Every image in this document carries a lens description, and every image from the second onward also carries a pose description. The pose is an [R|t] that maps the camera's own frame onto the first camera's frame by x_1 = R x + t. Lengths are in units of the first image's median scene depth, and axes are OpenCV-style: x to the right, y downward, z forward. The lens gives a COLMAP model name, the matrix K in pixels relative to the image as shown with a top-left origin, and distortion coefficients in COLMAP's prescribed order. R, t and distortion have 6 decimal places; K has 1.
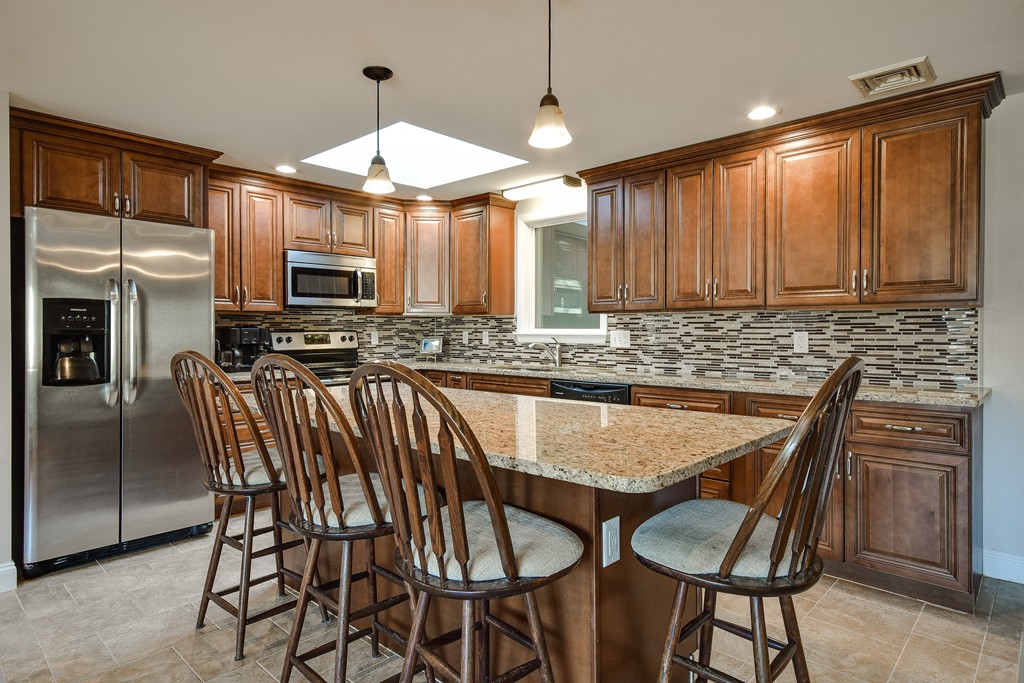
lens RADIAL K [[573.0, 0, 511.1], [0, 573.0, 338.9], [0, 0, 1]] dist [-0.004928, 0.020817]
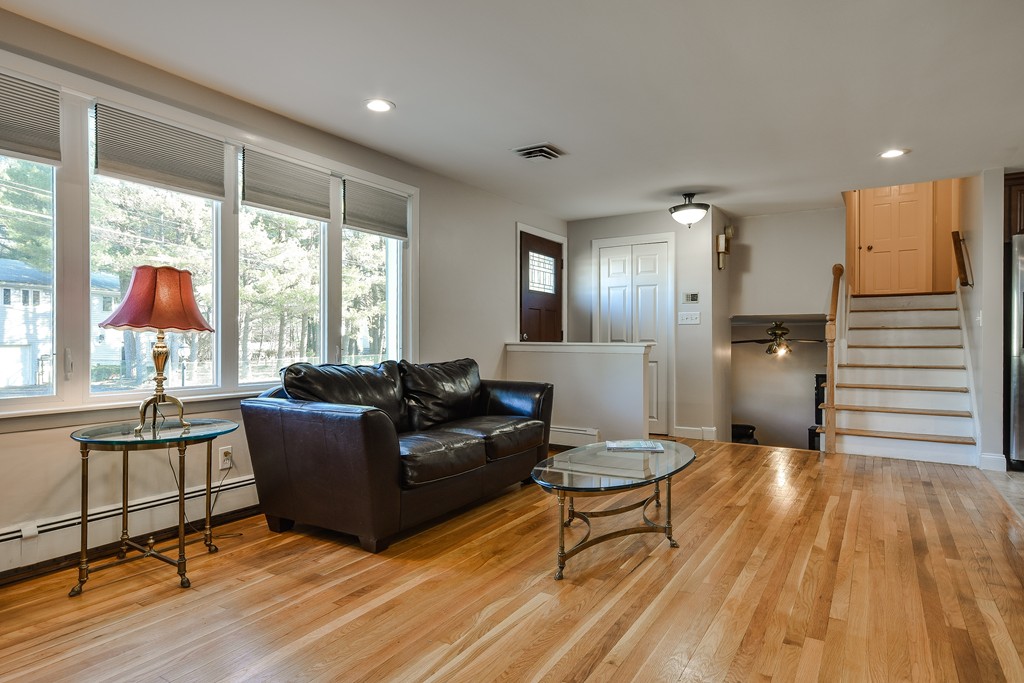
lens RADIAL K [[616.3, 0, 512.0], [0, 616.3, 341.5], [0, 0, 1]] dist [0.030272, 0.002655]
pose [[0.223037, -0.001300, -0.974809, 0.357118], [-0.016401, 0.999853, -0.005086, 0.061819], [0.974672, 0.017122, 0.222983, -0.479052]]
